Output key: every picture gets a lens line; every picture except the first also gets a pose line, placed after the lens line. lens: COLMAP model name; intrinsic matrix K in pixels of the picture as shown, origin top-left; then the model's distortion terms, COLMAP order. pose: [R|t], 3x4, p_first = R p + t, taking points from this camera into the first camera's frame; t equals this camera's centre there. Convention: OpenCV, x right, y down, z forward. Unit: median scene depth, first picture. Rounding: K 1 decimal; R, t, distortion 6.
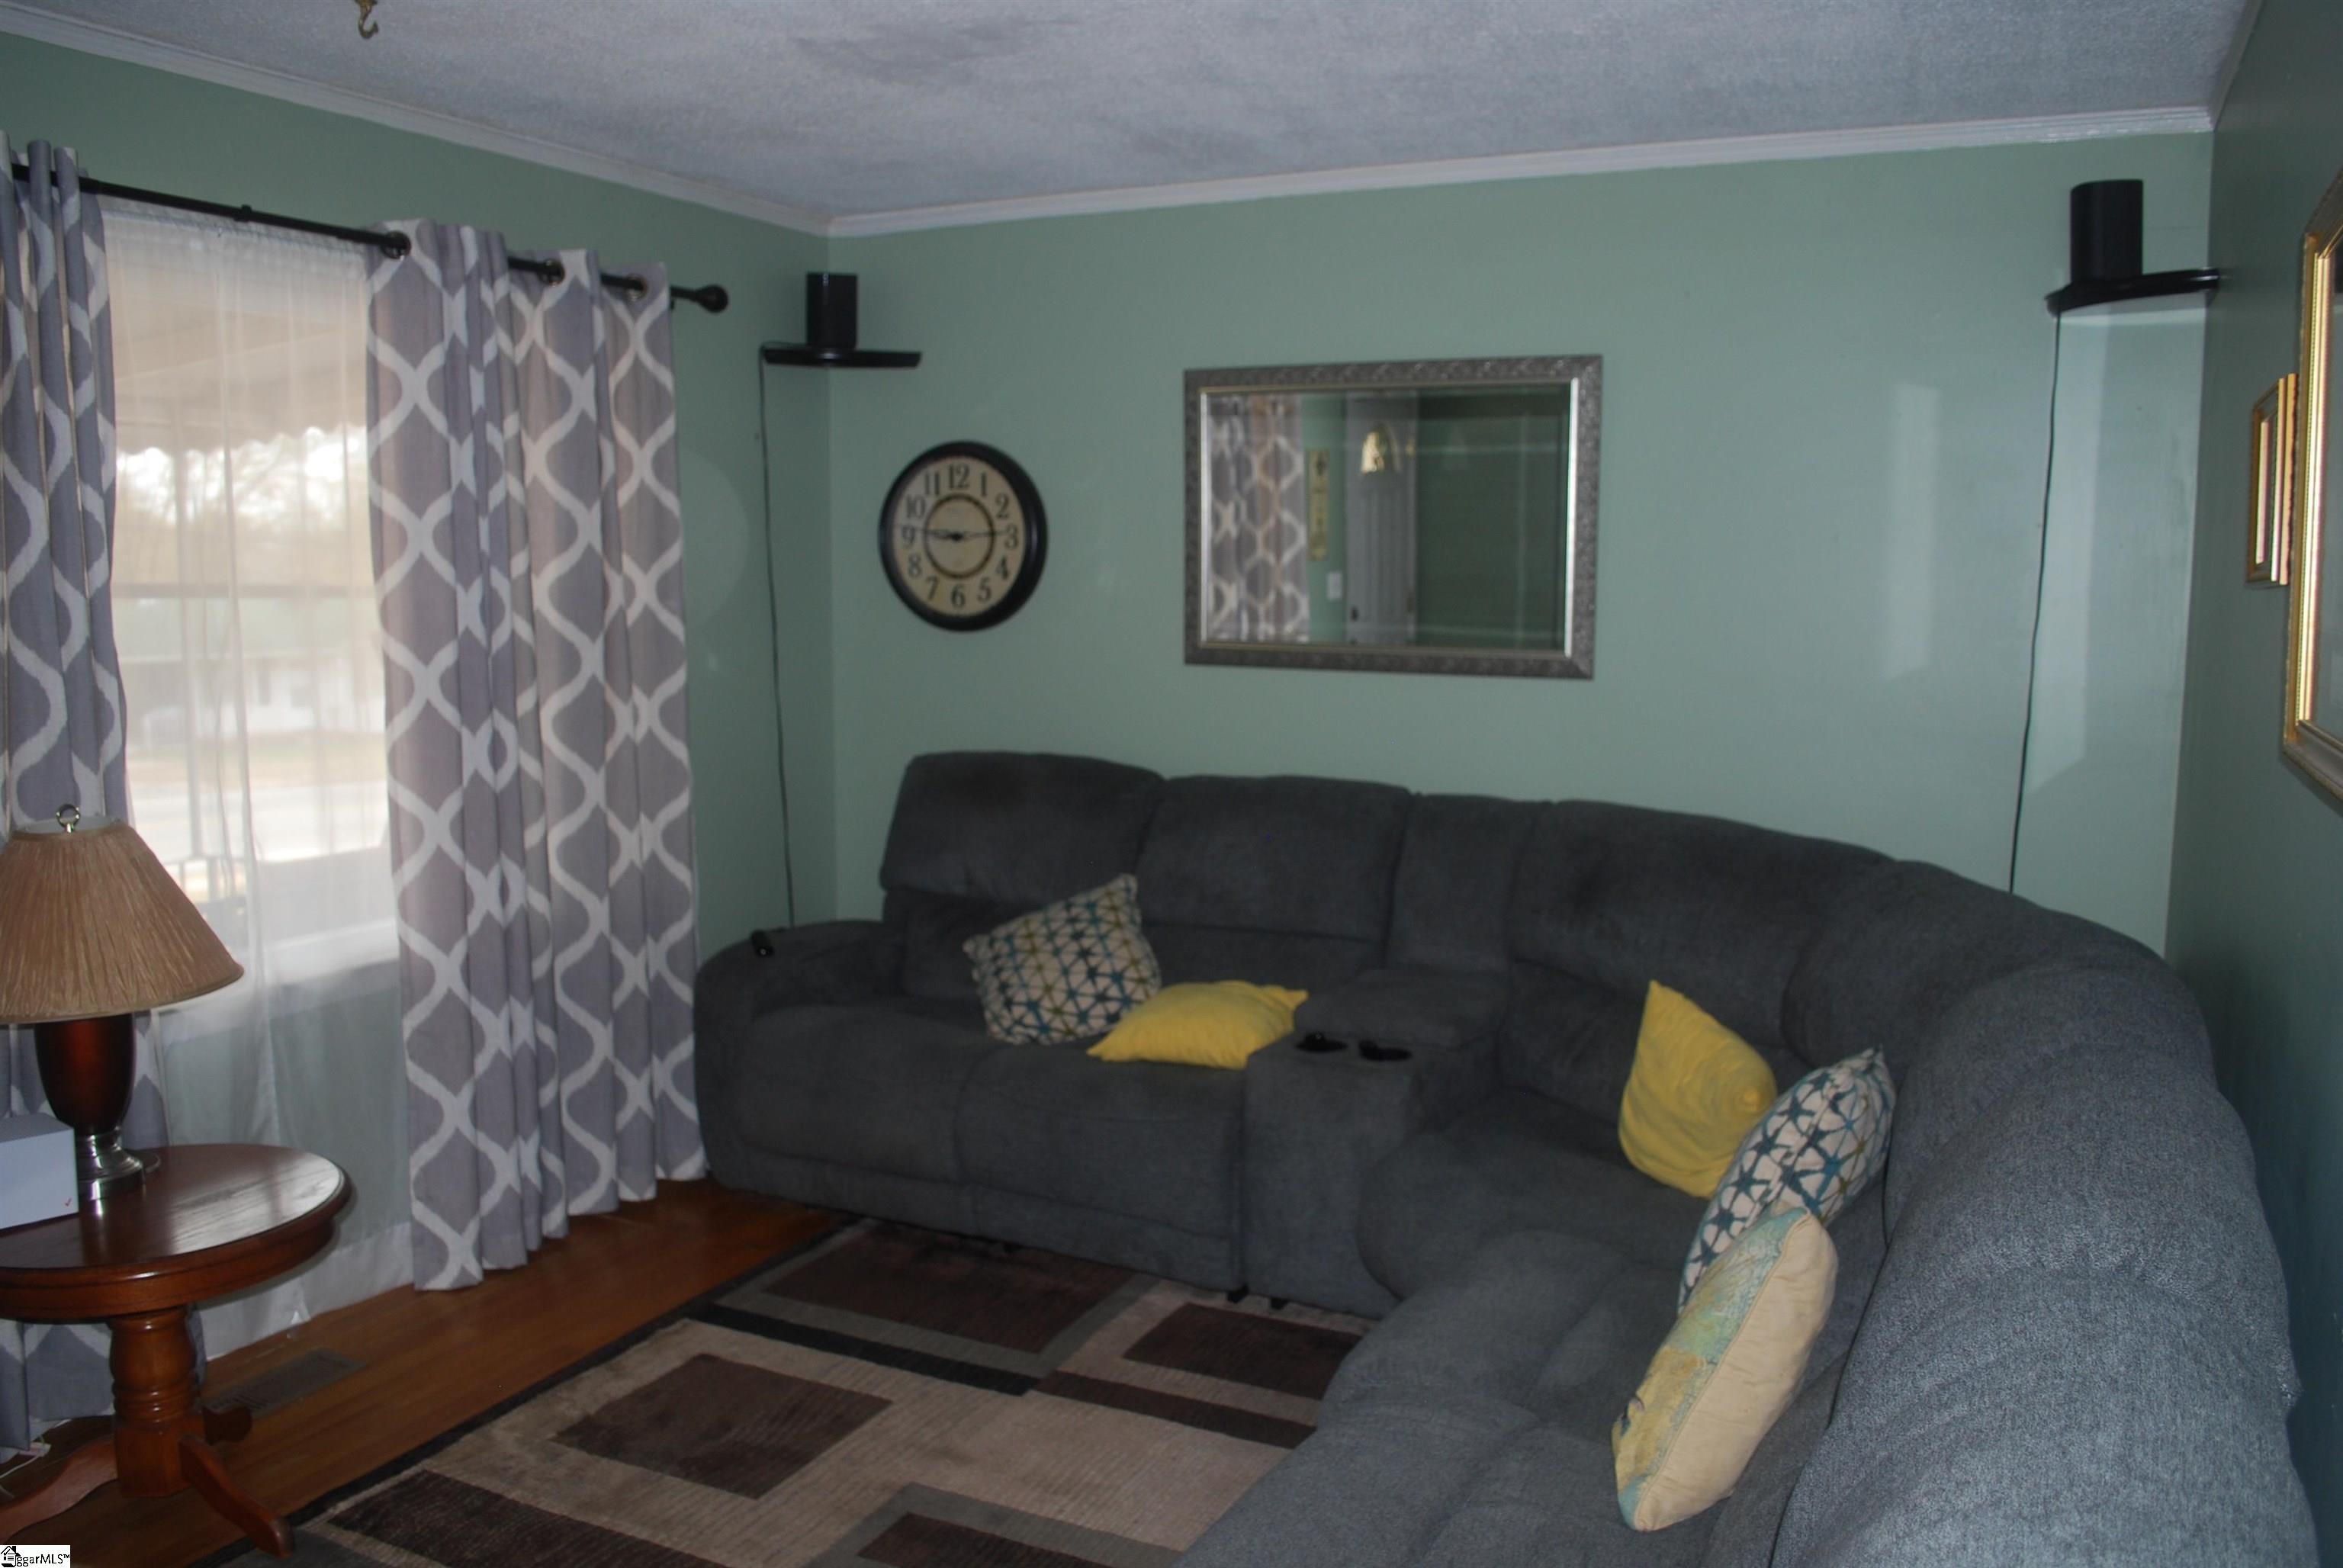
lens RADIAL K [[1879.7, 0, 1168.2], [0, 1879.7, 778.4], [0, 0, 1]] dist [-0.019957, -0.000513]
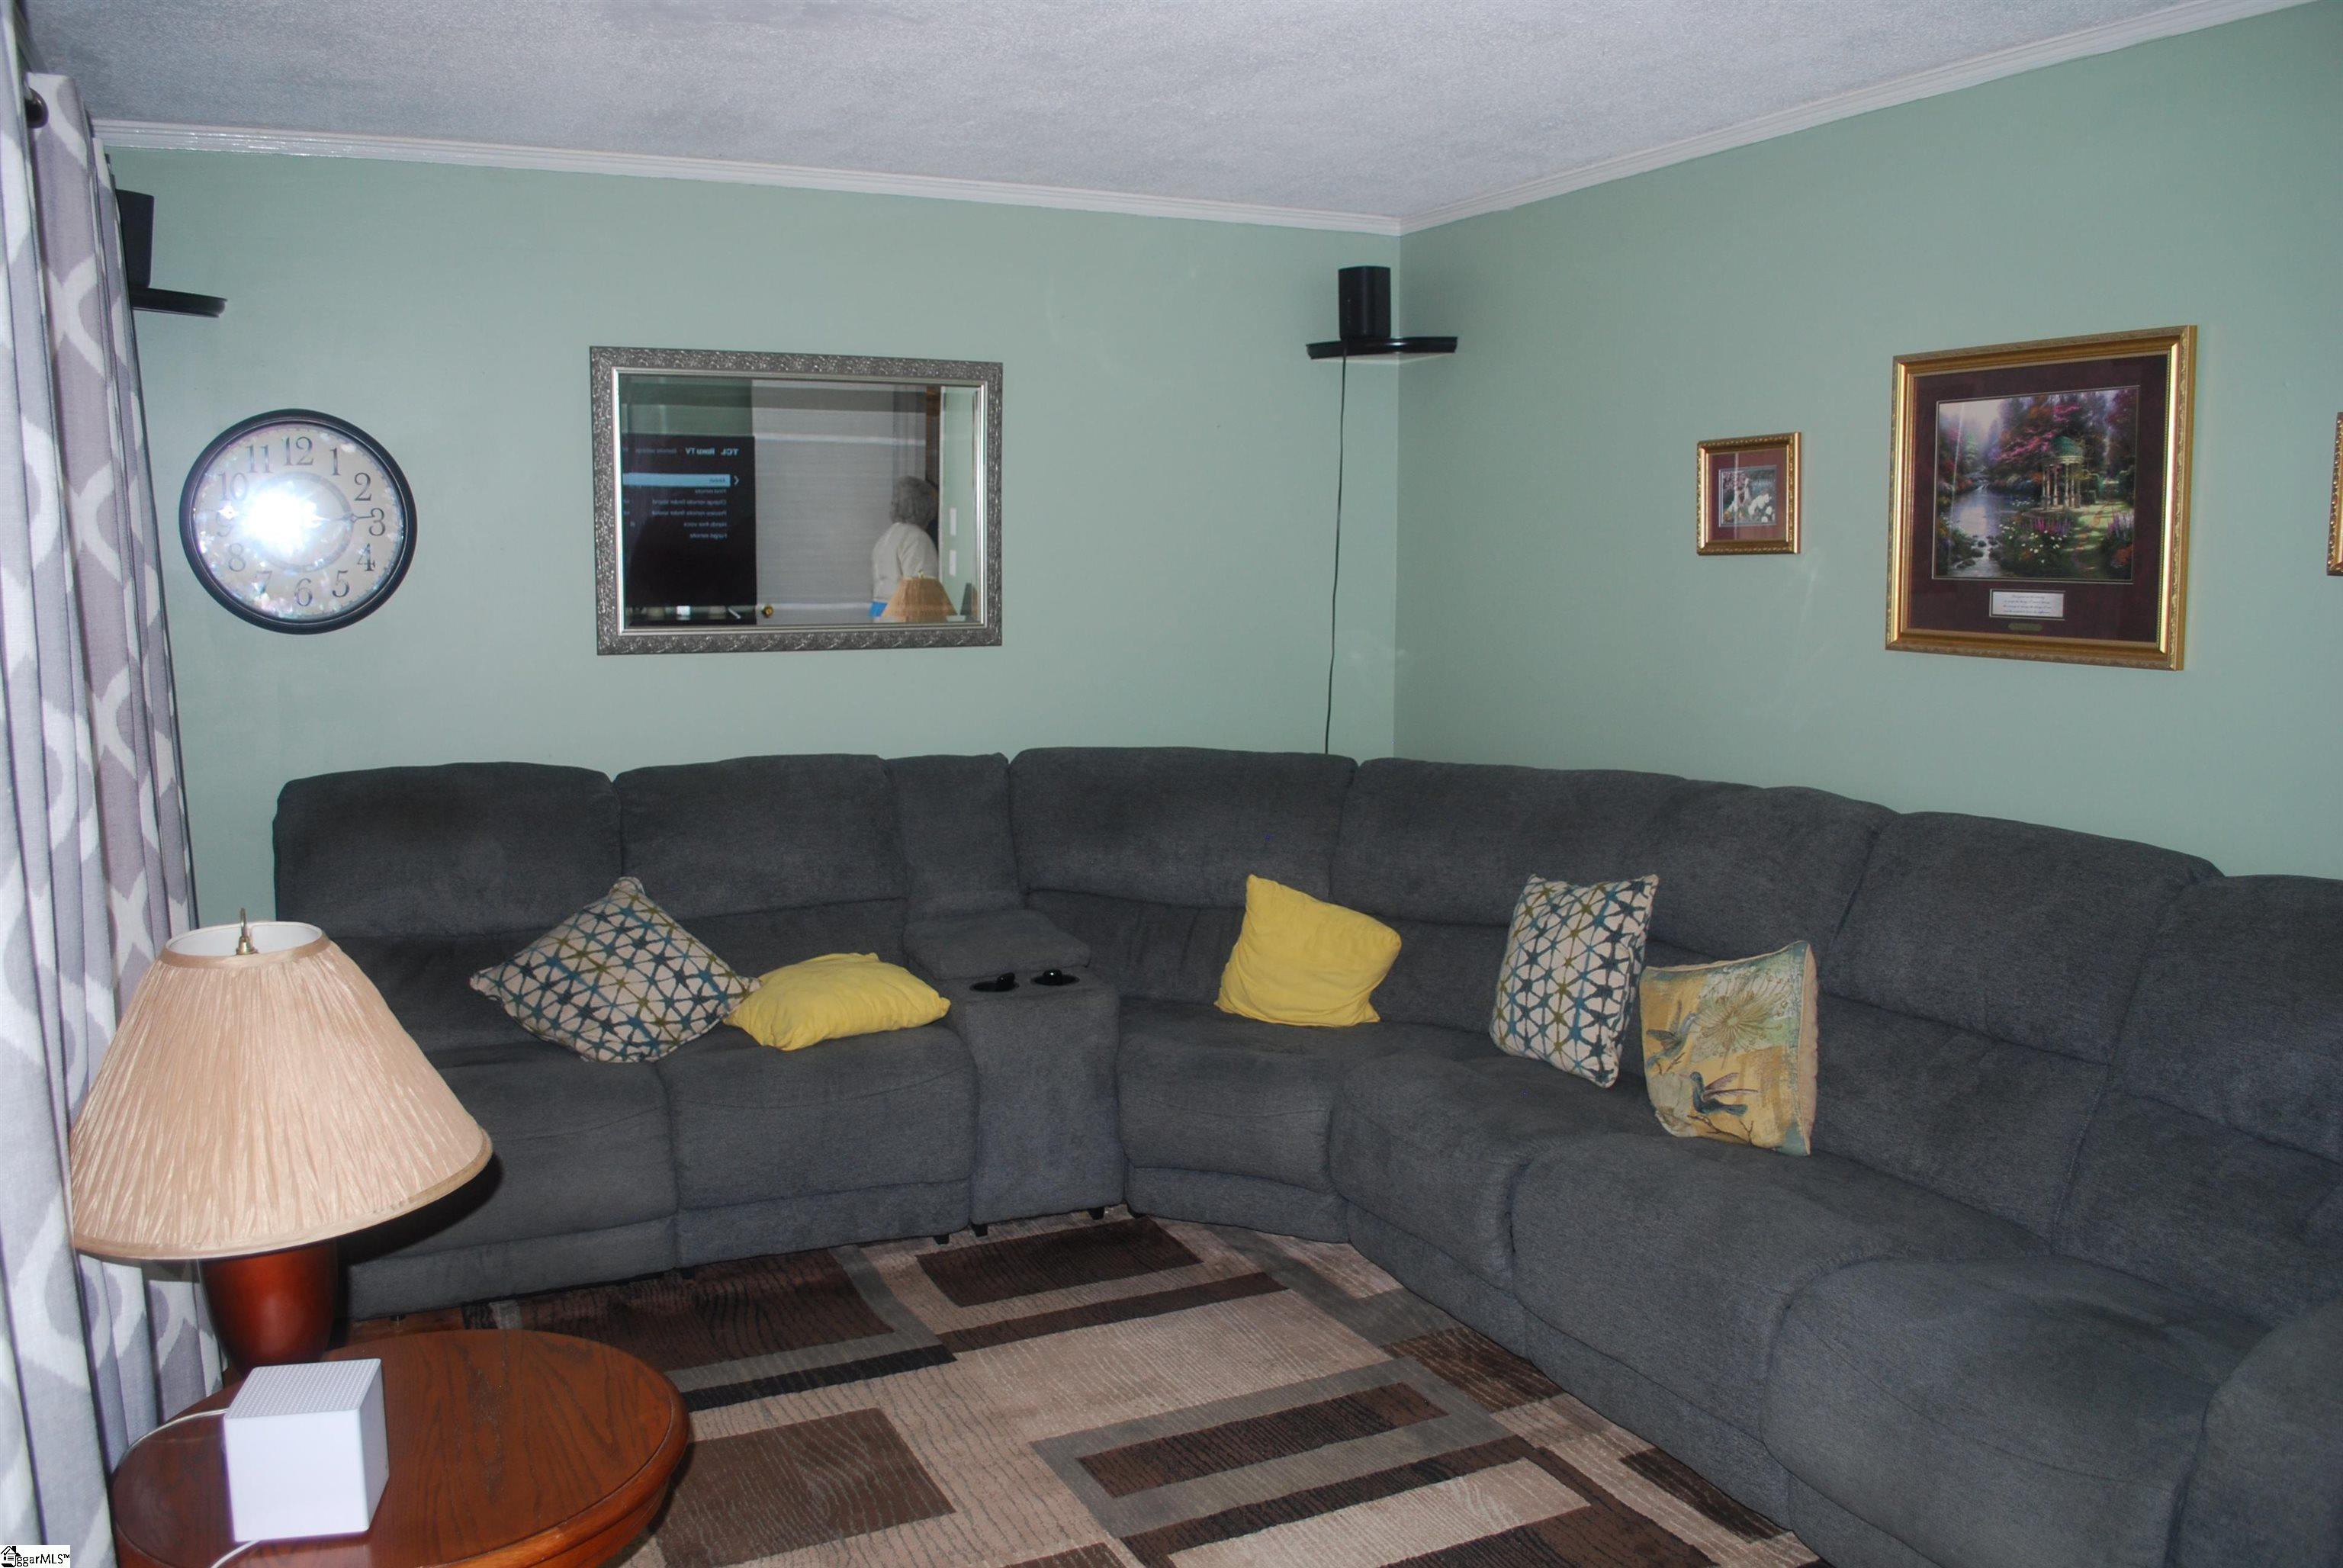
lens RADIAL K [[1848.4, 0, 1167.0], [0, 1848.4, 789.6], [0, 0, 1]] dist [-0.084005, 0.014513]
pose [[0.624288, -0.109462, 0.773488, -0.660811], [0.097483, 0.993311, 0.061892, -0.027169], [-0.775088, 0.036764, 0.630782, 0.238950]]
